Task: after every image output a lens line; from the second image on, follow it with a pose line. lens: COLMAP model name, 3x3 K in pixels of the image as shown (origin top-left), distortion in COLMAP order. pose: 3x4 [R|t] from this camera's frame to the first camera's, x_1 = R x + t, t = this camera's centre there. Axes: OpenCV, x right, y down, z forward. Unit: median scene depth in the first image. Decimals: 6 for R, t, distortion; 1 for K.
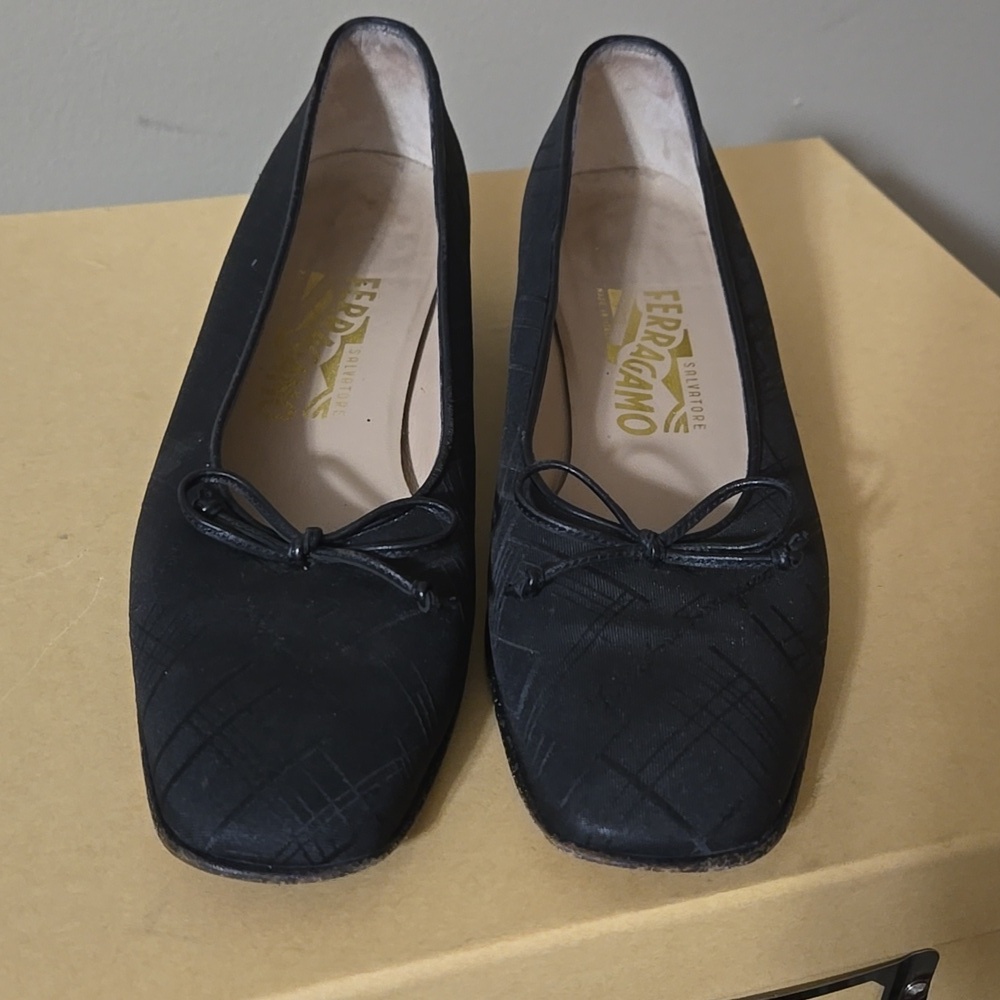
lens RADIAL K [[1507.5, 0, 500.0], [0, 1507.5, 500.0], [0, 0, 1]] dist [0.087043, -0.159470]
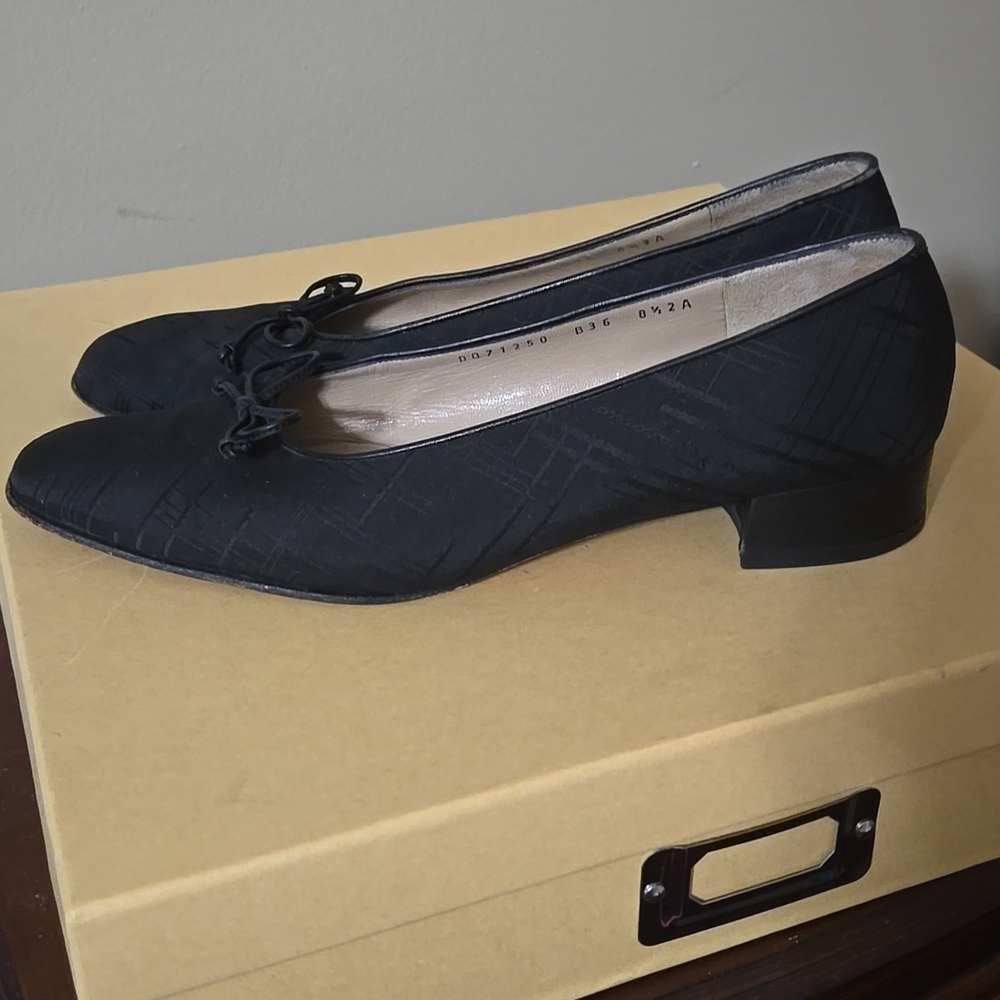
lens RADIAL K [[1507.5, 0, 500.0], [0, 1507.5, 500.0], [0, 0, 1]] dist [0.087043, -0.159470]
pose [[0.995507, -0.081323, 0.048497, -0.051579], [0.085042, 0.993135, -0.080321, 0.141176], [-0.041632, 0.084085, 0.995589, -0.205987]]
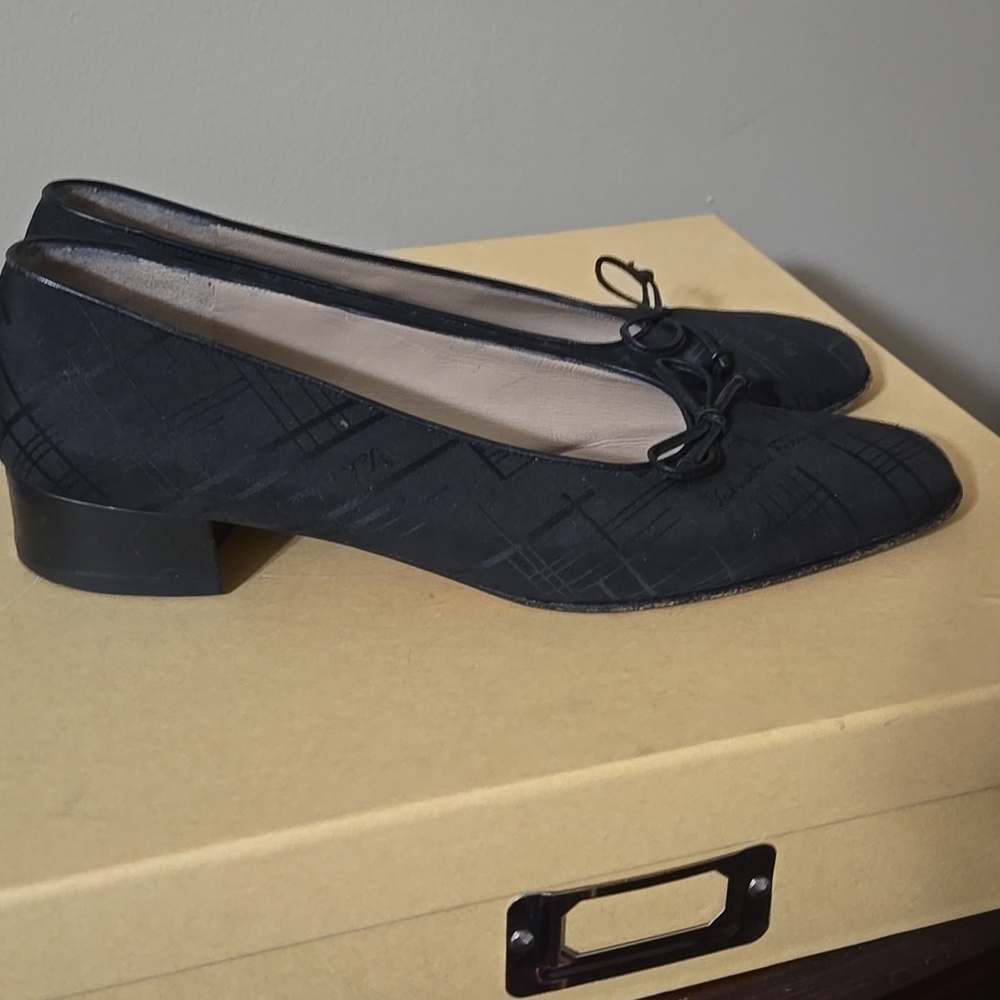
lens RADIAL K [[1507.5, 0, 500.0], [0, 1507.5, 500.0], [0, 0, 1]] dist [0.087043, -0.159470]
pose [[0.999465, -0.031840, -0.007506, 0.101381], [0.030796, 0.993181, -0.112443, 0.163599], [0.011035, 0.112152, 0.993630, -0.151283]]
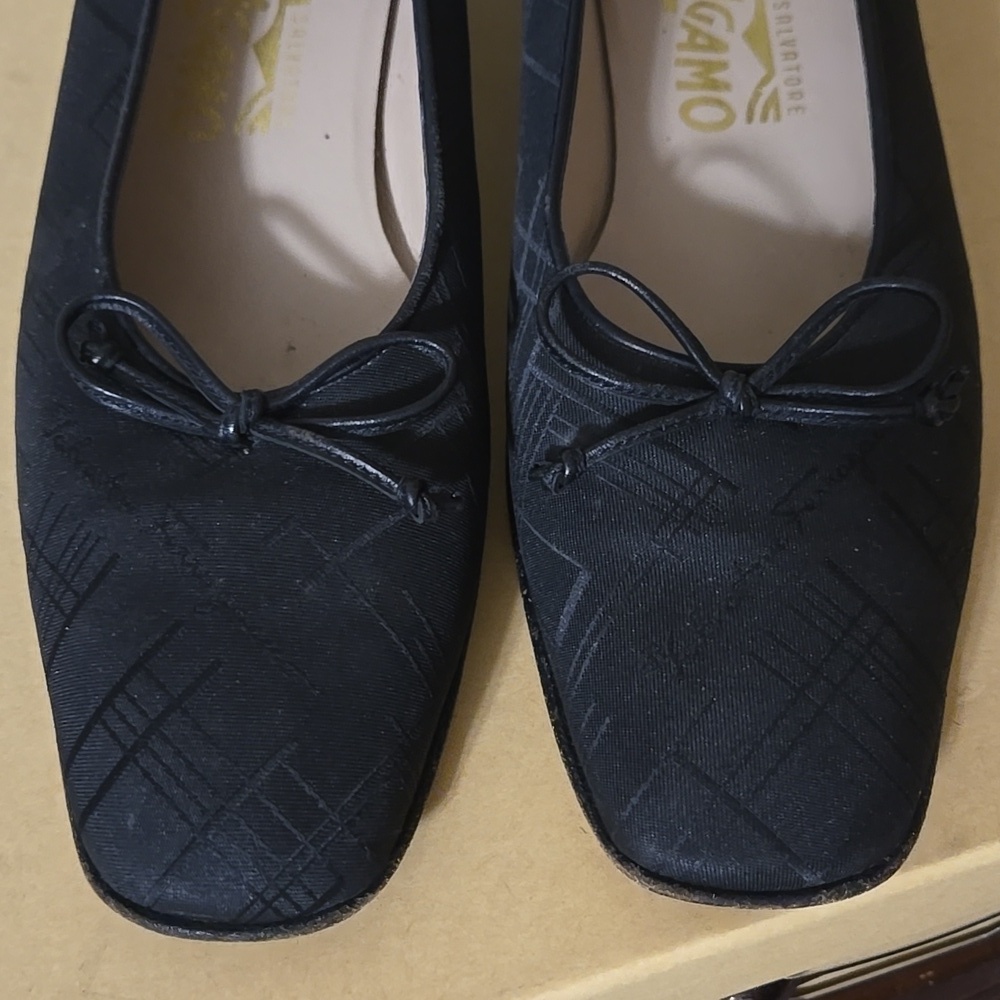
lens RADIAL K [[1529.3, 0, 500.0], [0, 1529.3, 500.0], [0, 0, 1]] dist [0.025546, 0.008116]
pose [[0.998487, -0.043453, -0.033701, 0.012757], [0.053037, 0.922878, 0.381424, -0.201497], [0.014528, -0.382634, 0.923786, 0.335044]]
